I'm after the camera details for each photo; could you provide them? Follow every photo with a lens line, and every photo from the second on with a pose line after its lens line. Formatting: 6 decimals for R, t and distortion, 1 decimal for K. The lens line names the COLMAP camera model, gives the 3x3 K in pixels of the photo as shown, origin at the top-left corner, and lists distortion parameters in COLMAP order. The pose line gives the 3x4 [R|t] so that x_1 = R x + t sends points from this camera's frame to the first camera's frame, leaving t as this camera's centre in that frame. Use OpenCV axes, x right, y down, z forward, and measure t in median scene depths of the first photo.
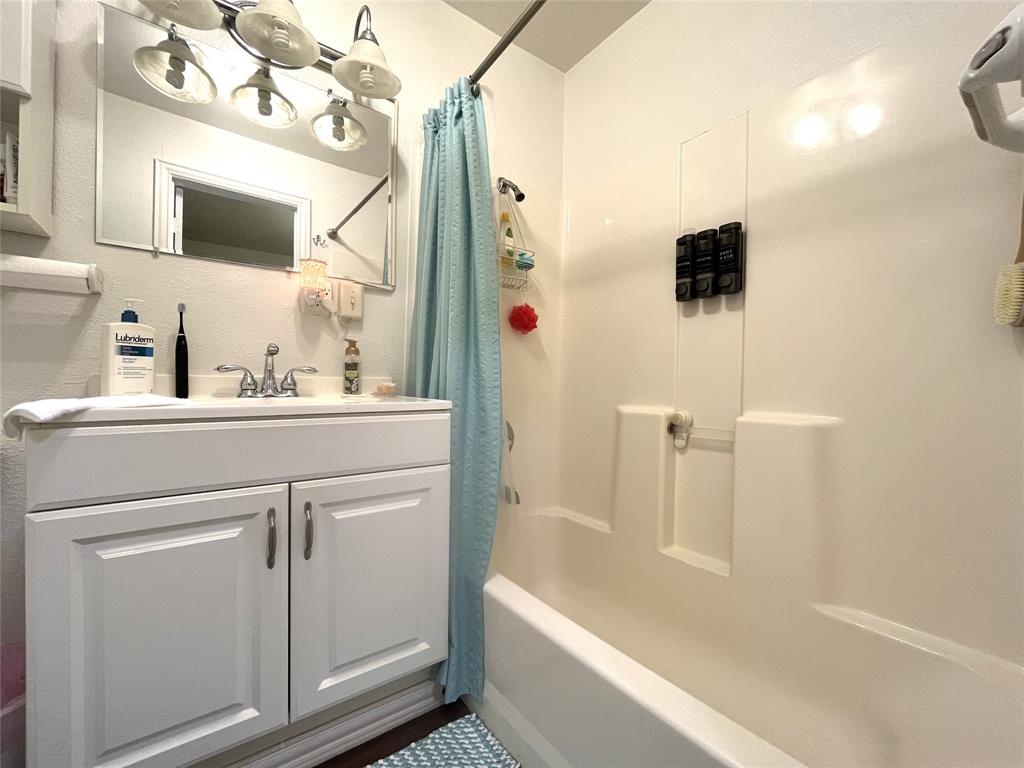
lens RADIAL K [[421.2, 0, 513.8], [0, 421.2, 385.1], [0, 0, 1]] dist [0.000046, -0.000045]
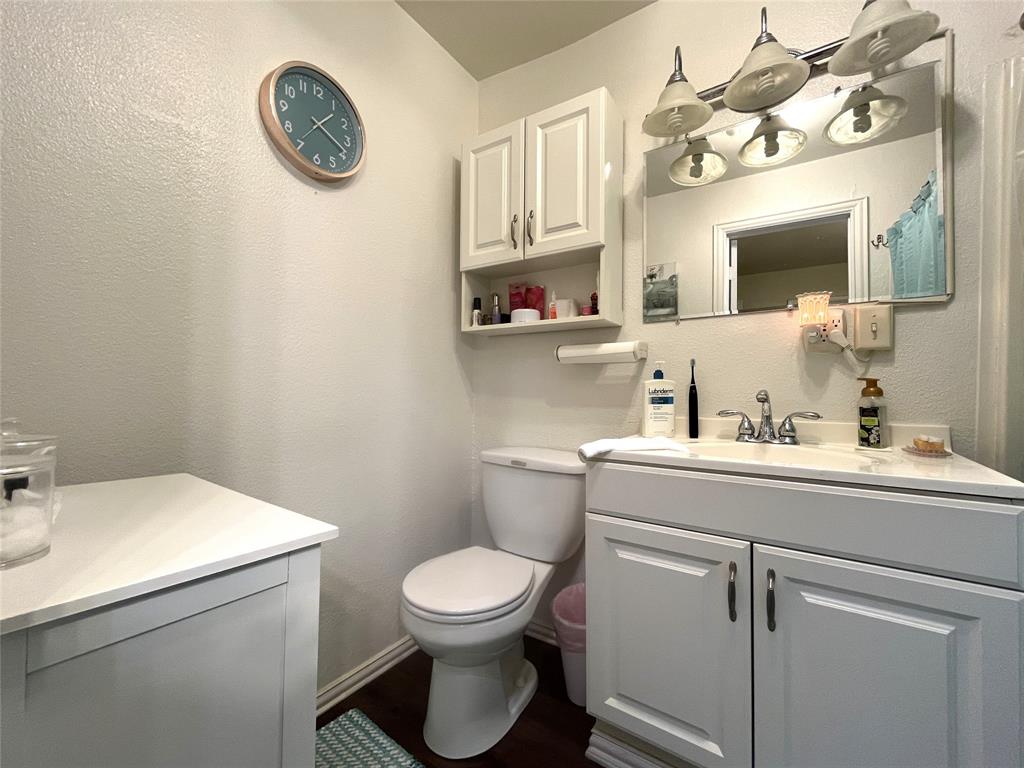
lens RADIAL K [[421.2, 0, 513.8], [0, 421.2, 385.1], [0, 0, 1]] dist [0.000046, -0.000045]
pose [[0.325502, -0.019228, -0.945346, 0.166556], [-0.003596, 0.999761, -0.021573, -0.083792], [0.945534, 0.010422, 0.325355, 0.115124]]
